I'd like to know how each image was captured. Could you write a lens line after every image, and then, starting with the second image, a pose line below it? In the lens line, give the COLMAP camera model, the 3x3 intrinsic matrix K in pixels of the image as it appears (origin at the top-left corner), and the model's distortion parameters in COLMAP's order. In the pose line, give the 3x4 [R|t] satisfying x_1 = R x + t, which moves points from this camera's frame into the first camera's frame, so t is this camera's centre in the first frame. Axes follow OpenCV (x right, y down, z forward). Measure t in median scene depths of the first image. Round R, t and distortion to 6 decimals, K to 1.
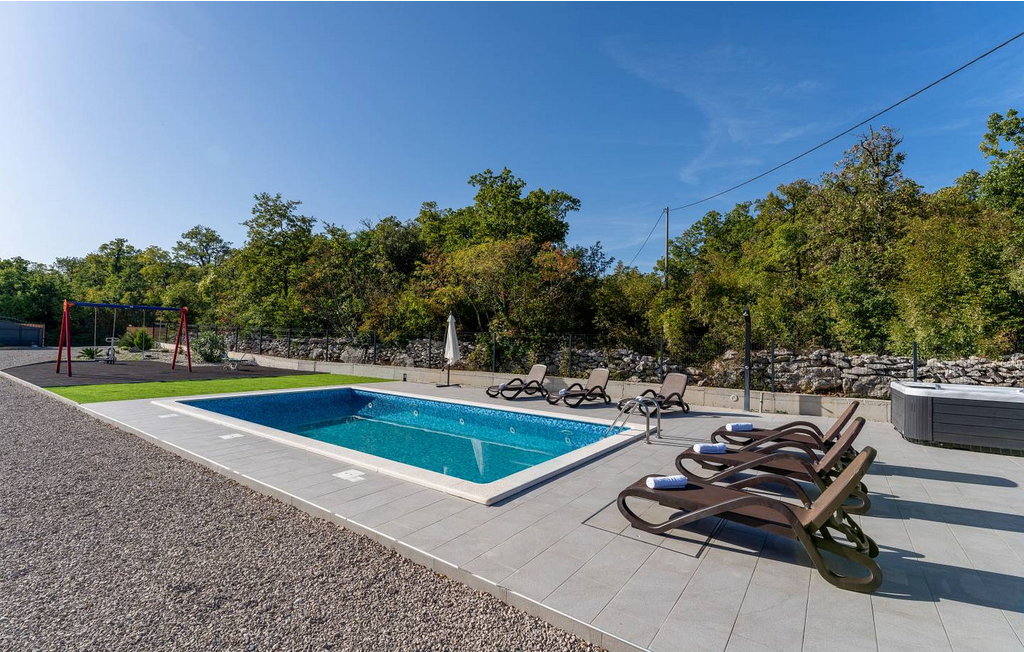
lens RADIAL K [[454.6, 0, 512.5], [0, 454.6, 325.5], [0, 0, 1]] dist [0.001181, 0.000142]
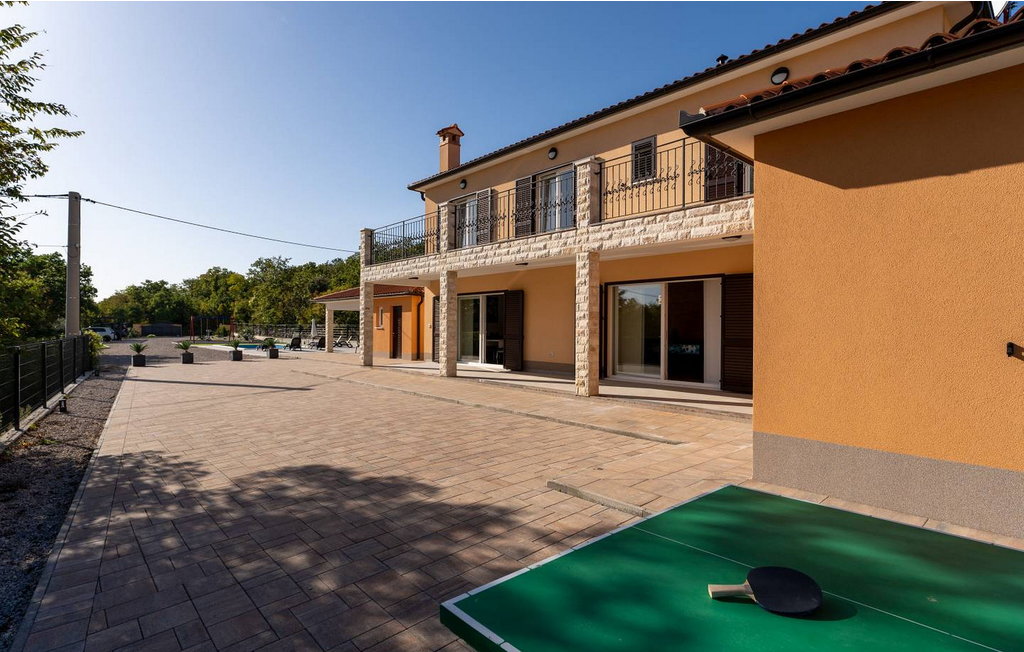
lens RADIAL K [[500.8, 0, 511.6], [0, 500.8, 326.5], [0, 0, 1]] dist [0.003974, -0.000083]
pose [[0.978965, -0.021509, -0.202891, 0.490990], [0.027137, 0.999319, 0.024996, -0.005954], [0.202215, -0.029976, 0.978882, -0.507650]]
